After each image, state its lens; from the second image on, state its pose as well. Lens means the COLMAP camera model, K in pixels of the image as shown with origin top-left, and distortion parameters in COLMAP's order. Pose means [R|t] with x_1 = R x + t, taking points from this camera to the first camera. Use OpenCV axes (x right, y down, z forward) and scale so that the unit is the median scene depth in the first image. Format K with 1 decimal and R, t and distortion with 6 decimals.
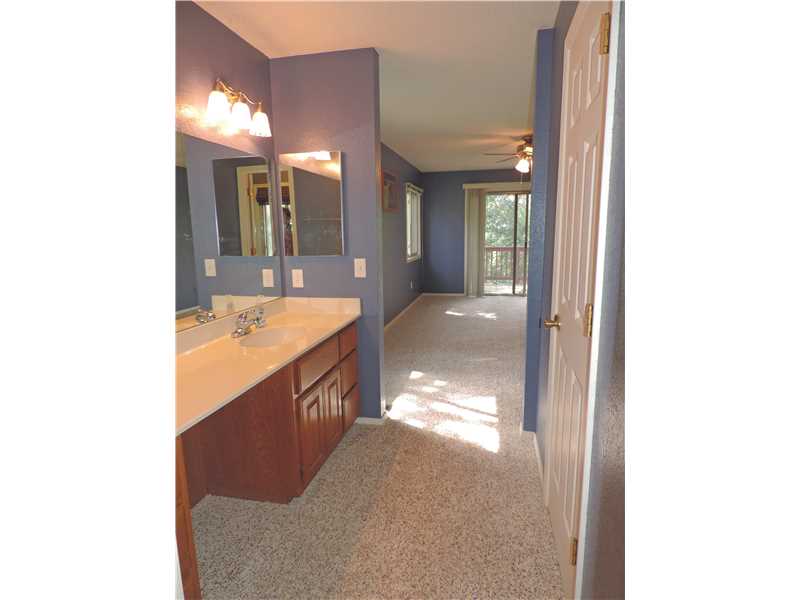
lens RADIAL K [[426.7, 0, 398.0], [0, 426.7, 302.9], [0, 0, 1]] dist [-0.002743, -0.000150]
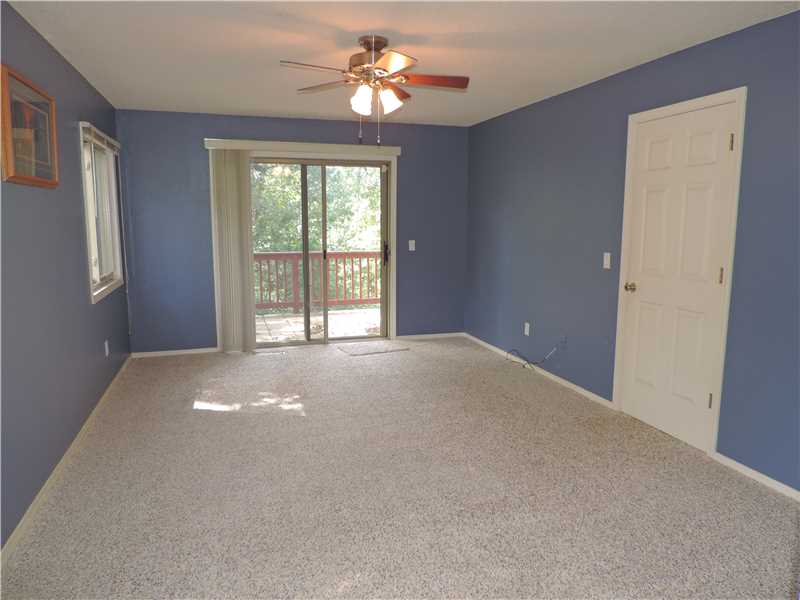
lens RADIAL K [[573.5, 0, 400.0], [0, 573.5, 300.0], [0, 0, 1]] dist [-0.015047, -0.001444]
pose [[0.866785, -0.056261, 0.495498, 0.003876], [0.069781, 0.997523, -0.008806, -0.063577], [-0.493776, 0.042209, 0.868564, 0.300015]]
